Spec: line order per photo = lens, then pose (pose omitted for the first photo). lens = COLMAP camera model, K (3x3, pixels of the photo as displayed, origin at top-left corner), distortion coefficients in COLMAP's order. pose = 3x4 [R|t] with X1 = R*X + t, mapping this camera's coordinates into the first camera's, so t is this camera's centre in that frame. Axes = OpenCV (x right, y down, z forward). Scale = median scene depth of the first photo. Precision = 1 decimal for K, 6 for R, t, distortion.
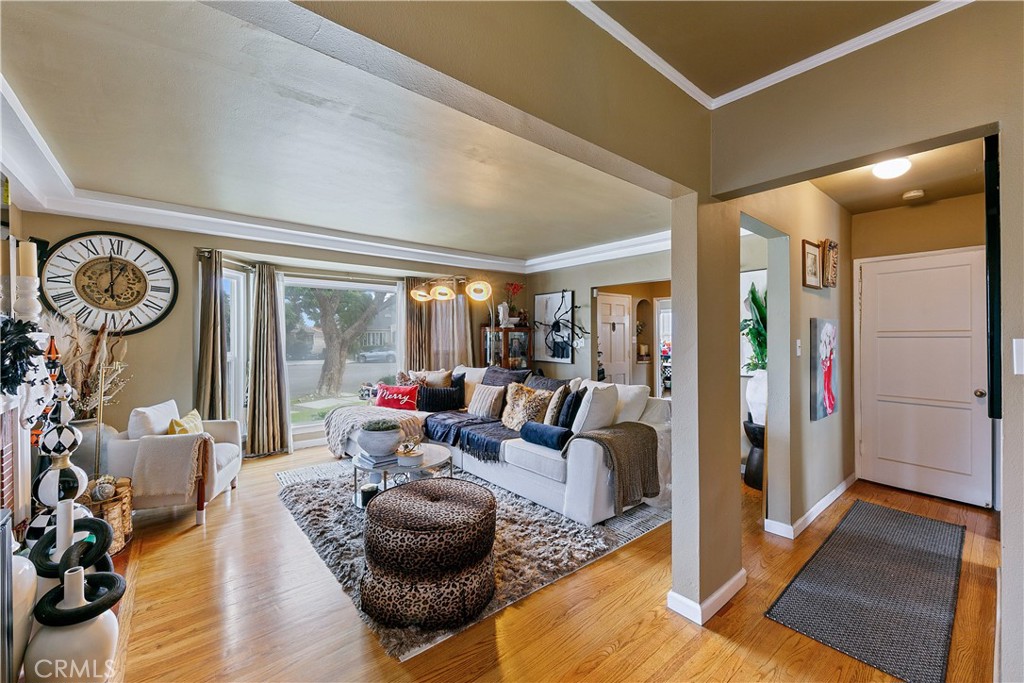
lens RADIAL K [[440.0, 0, 510.7], [0, 440.0, 337.5], [0, 0, 1]] dist [0.000229, -0.000065]
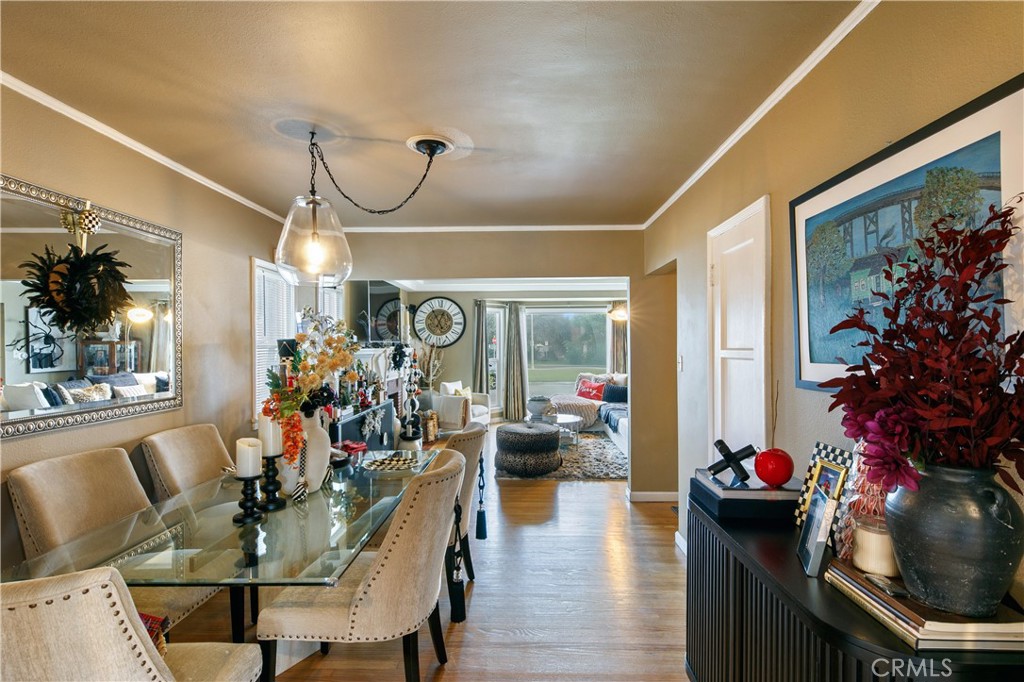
lens RADIAL K [[476.2, 0, 518.9], [0, 476.2, 348.6], [0, 0, 1]] dist [0.014147, -0.011171]
pose [[0.795753, 0.004450, -0.605605, 0.706603], [0.001360, 0.999957, 0.009134, -0.020729], [0.605620, -0.008092, 0.795713, -0.516060]]
